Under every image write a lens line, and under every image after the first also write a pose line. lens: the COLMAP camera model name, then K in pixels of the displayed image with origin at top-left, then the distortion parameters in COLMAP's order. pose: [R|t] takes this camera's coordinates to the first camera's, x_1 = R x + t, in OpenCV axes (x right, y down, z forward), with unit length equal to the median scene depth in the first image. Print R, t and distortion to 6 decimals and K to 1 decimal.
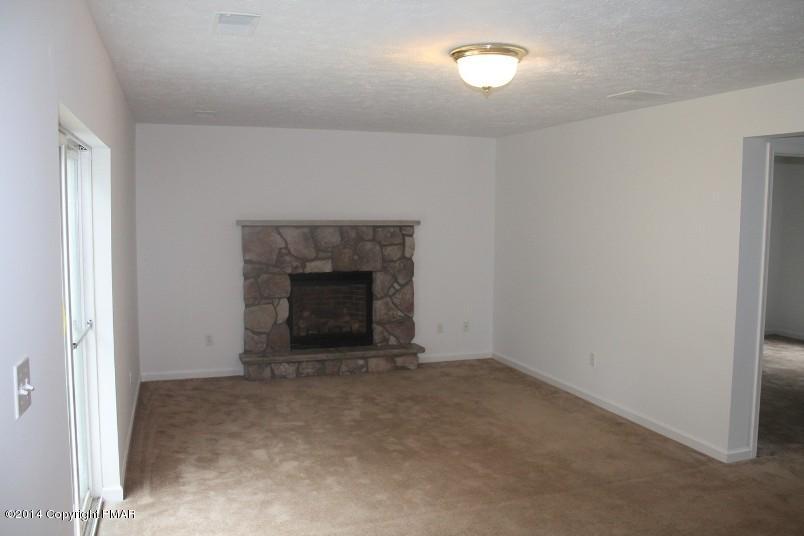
lens RADIAL K [[683.1, 0, 402.0], [0, 683.1, 268.0], [0, 0, 1]] dist [-0.164141, 0.156465]
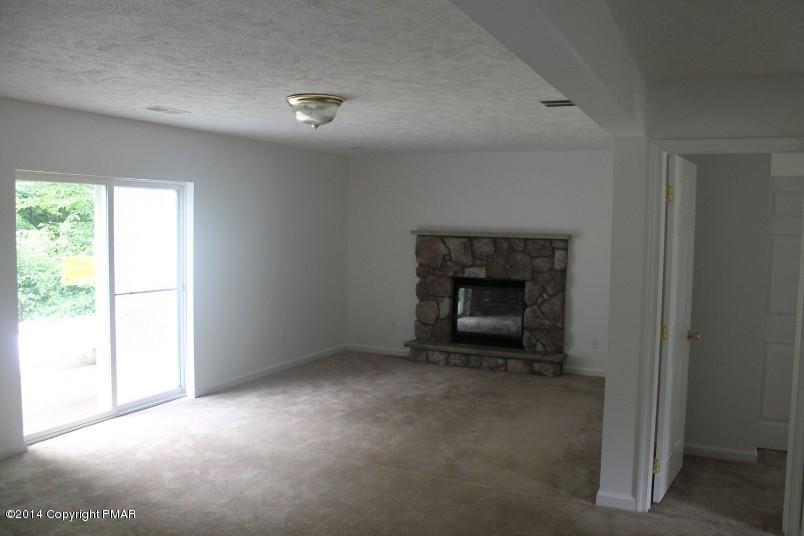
lens RADIAL K [[683.1, 0, 402.0], [0, 683.1, 268.0], [0, 0, 1]] dist [-0.164141, 0.156465]
pose [[0.703918, 0.052262, -0.708356, 0.606205], [-0.071611, 0.997430, 0.002427, -0.003660], [0.706662, 0.049018, 0.705852, 0.105153]]
